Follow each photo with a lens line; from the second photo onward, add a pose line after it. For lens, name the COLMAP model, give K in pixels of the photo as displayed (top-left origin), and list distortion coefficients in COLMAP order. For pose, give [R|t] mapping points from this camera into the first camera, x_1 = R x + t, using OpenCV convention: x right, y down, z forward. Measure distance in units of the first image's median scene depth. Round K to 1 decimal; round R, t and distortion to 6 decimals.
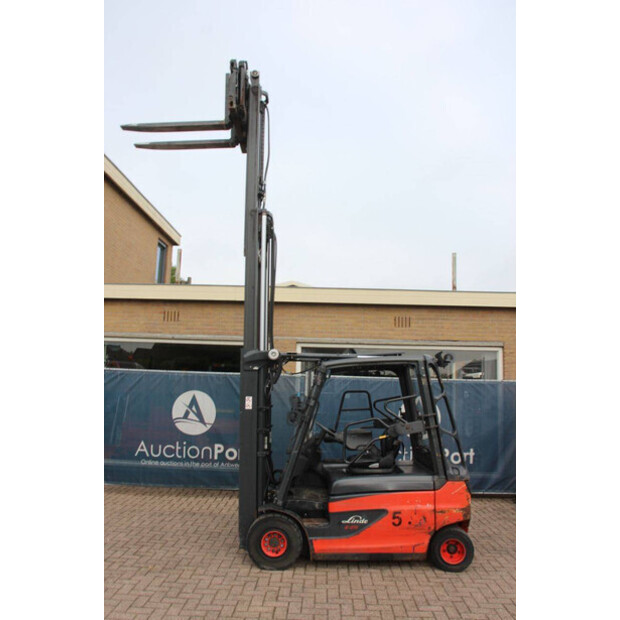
lens RADIAL K [[509.1, 0, 302.4], [0, 509.1, 317.1], [0, 0, 1]] dist [-0.156272, 0.128158]
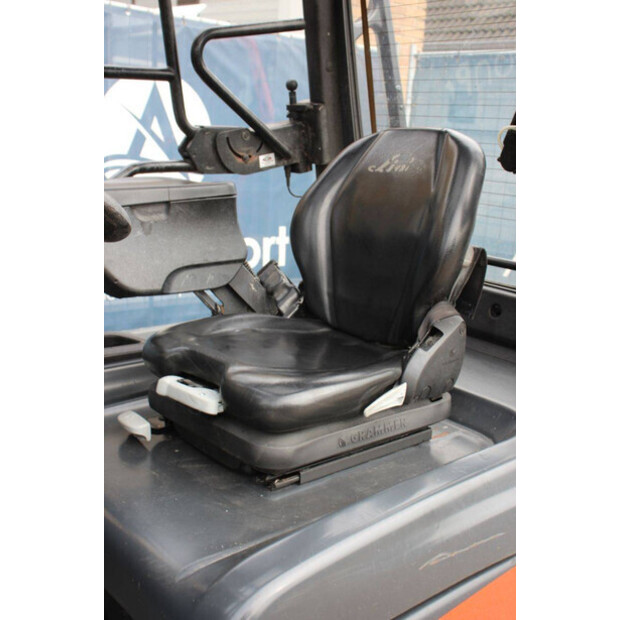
lens RADIAL K [[760.3, 0, 310.0], [0, 760.3, 315.6], [0, 0, 1]] dist [0.042902, 0.000000]
pose [[0.760365, -0.132917, 0.635751, -0.034712], [-0.131617, 0.926995, 0.351223, 0.193427], [-0.636021, -0.350733, 0.687360, 0.895410]]
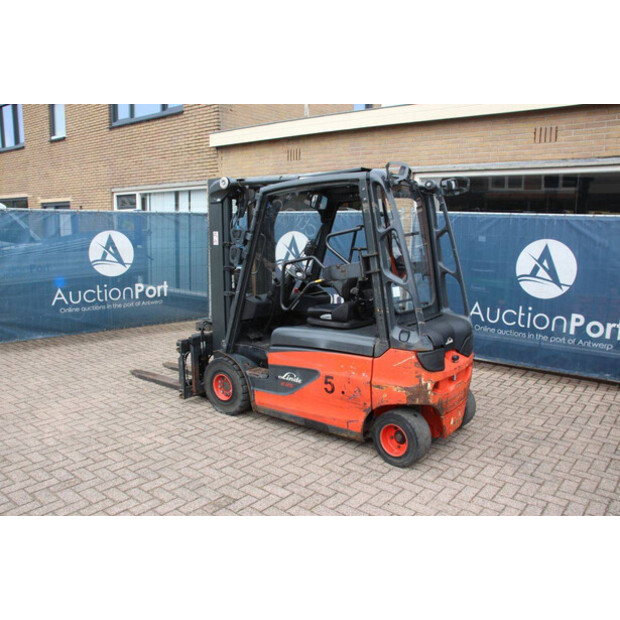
lens RADIAL K [[509.1, 0, 309.6], [0, 509.1, 310.9], [0, 0, 1]] dist [-0.156272, 0.128158]
pose [[0.805065, 0.083142, -0.587331, 0.626372], [0.082174, 0.964950, 0.249235, 0.087677], [0.587467, -0.248914, 0.770016, 0.382965]]
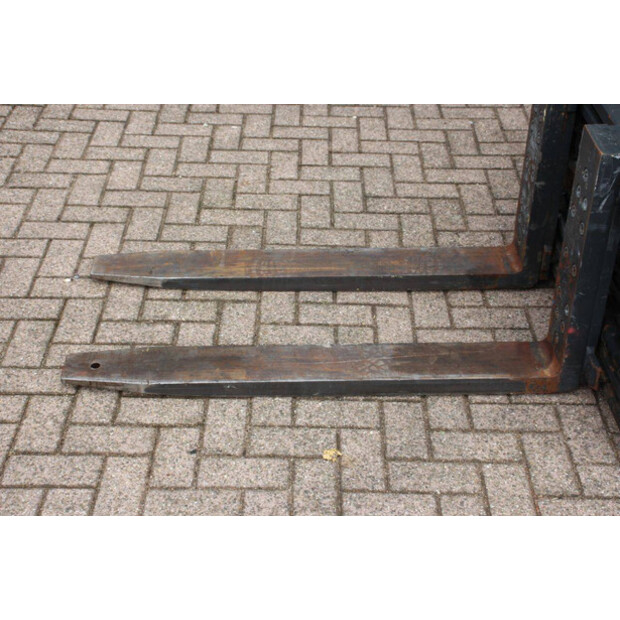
lens RADIAL K [[1056.5, 0, 311.9], [0, 1056.5, 308.6], [0, 0, 1]] dist [0.149038, 0.000000]
pose [[0.999258, -0.022436, 0.031310, -0.326089], [-0.003752, 0.752281, 0.658831, 0.122451], [-0.038336, -0.658460, 0.751639, 0.651177]]
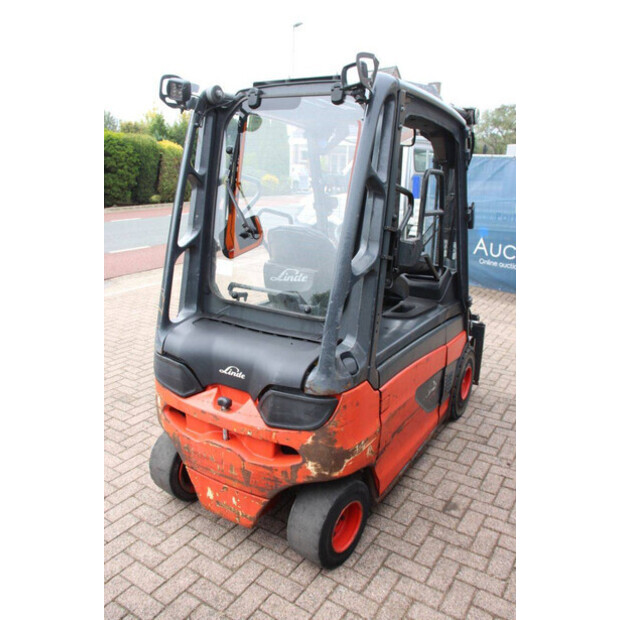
lens RADIAL K [[531.1, 0, 316.3], [0, 531.1, 310.6], [0, 0, 1]] dist [-0.112401, 0.050189]
pose [[-0.500343, 0.201490, -0.842056, 0.697925], [0.078497, 0.979096, 0.187639, 0.210120], [0.862262, 0.027785, -0.505700, 1.420801]]
